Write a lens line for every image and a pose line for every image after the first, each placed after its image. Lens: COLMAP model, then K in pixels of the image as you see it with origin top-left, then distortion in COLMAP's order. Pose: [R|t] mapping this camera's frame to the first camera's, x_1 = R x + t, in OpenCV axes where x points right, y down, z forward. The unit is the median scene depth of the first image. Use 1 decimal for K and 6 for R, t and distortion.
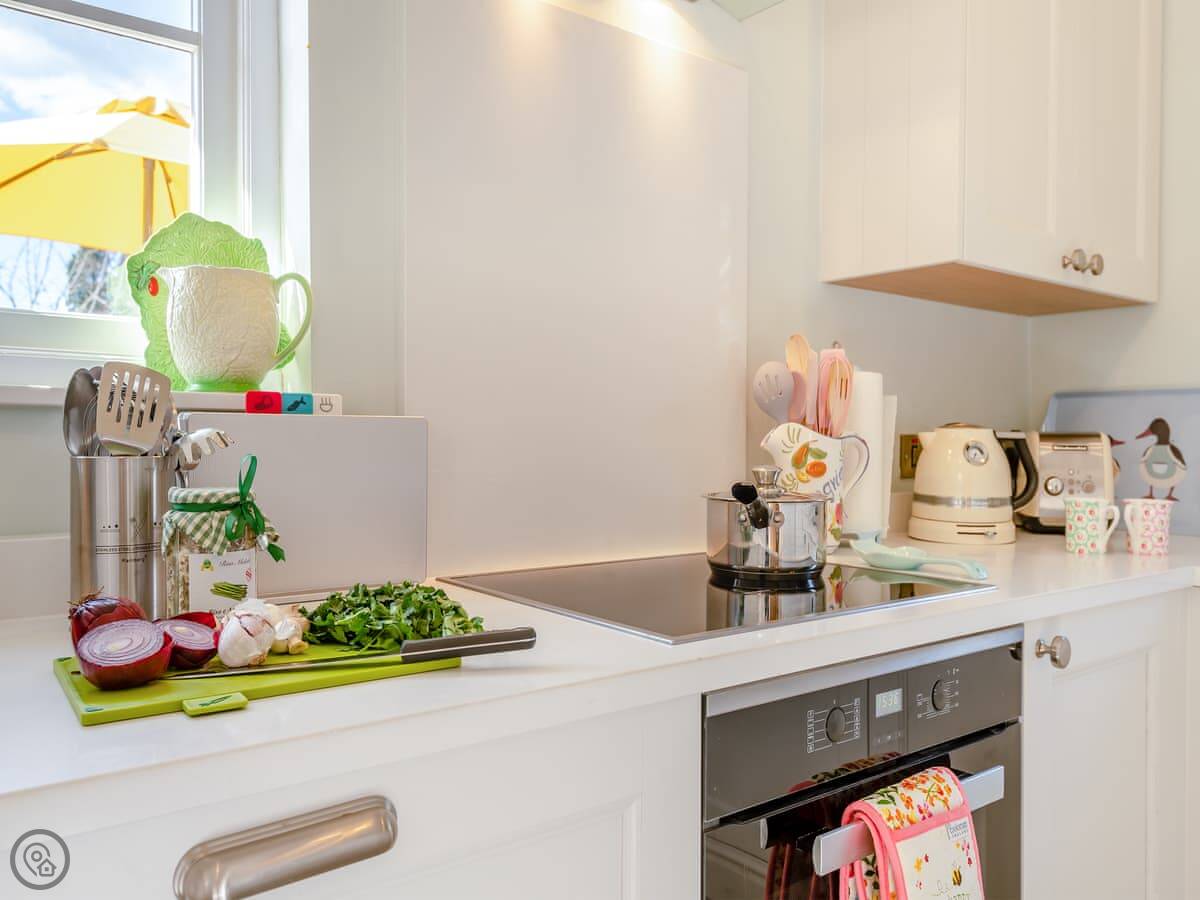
lens RADIAL K [[919.4, 0, 605.6], [0, 919.4, 446.4], [0, 0, 1]] dist [-0.004244, 0.000301]
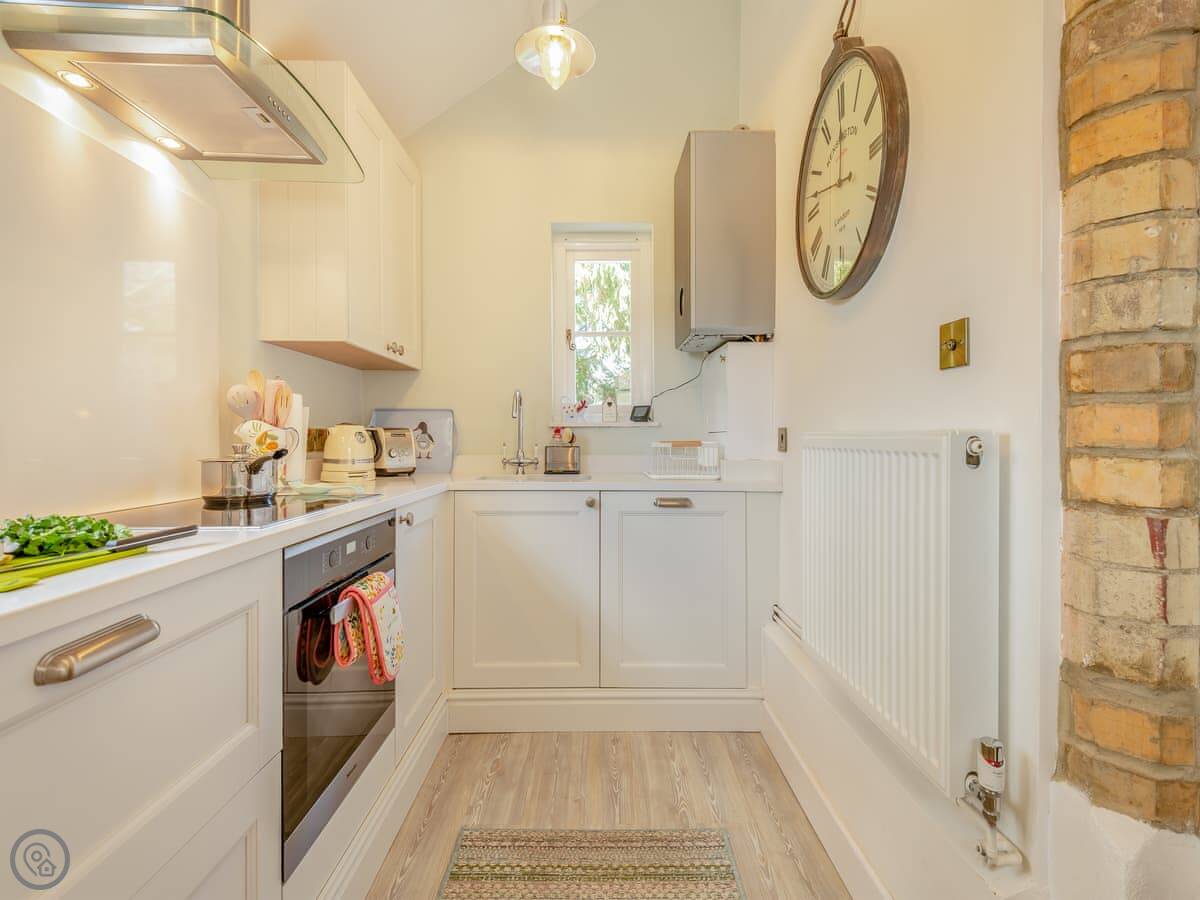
lens RADIAL K [[529.9, 0, 604.4], [0, 529.9, 428.1], [0, 0, 1]] dist [0.000094, -0.000963]
pose [[0.593402, 0.007572, 0.804871, -0.225908], [0.010139, 0.999806, -0.016881, 0.014114], [-0.804842, 0.018178, 0.593210, -0.155479]]
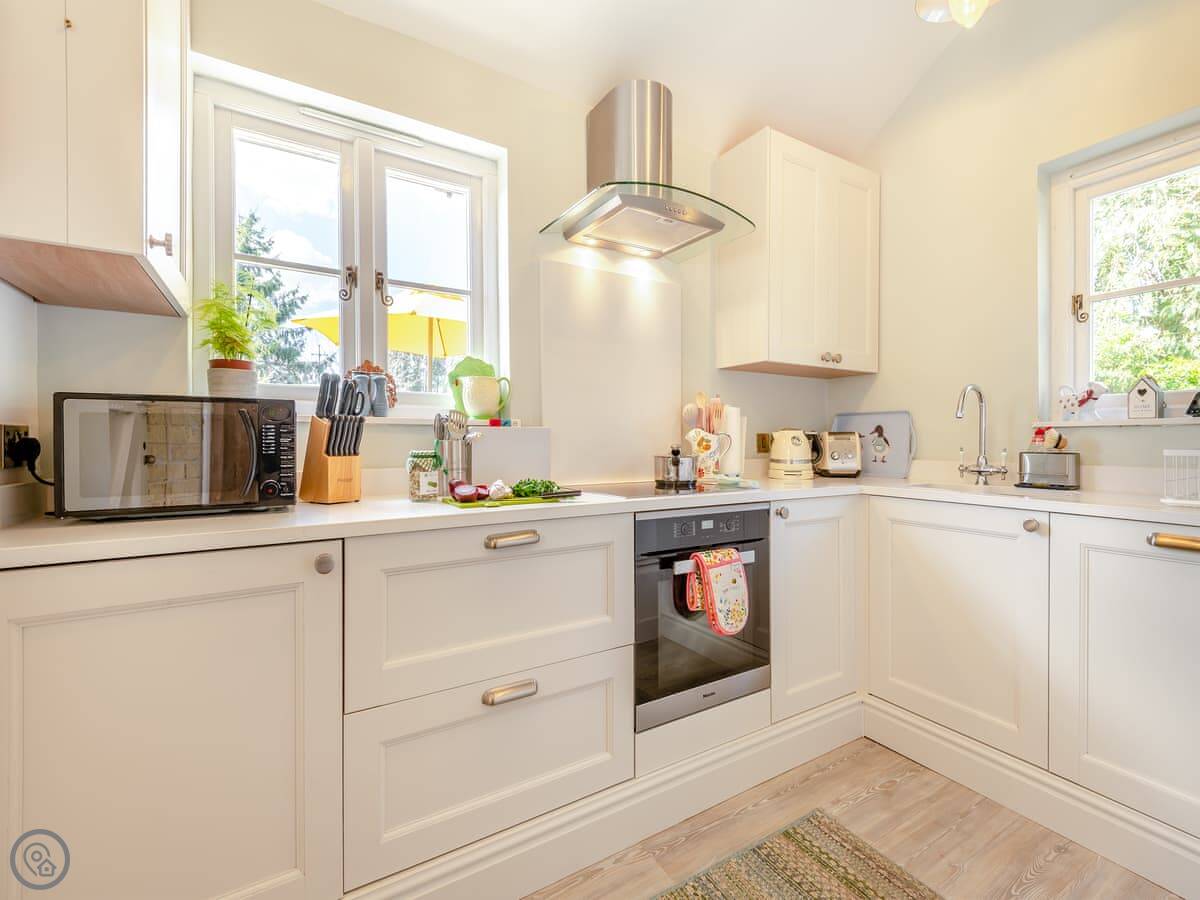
lens RADIAL K [[529.9, 0, 604.4], [0, 529.9, 428.1], [0, 0, 1]] dist [0.000094, -0.000963]
pose [[0.994589, -0.009193, -0.103482, 0.103217], [0.005977, 0.999491, -0.031346, 0.016697], [0.103718, 0.030558, 0.994137, -0.447154]]
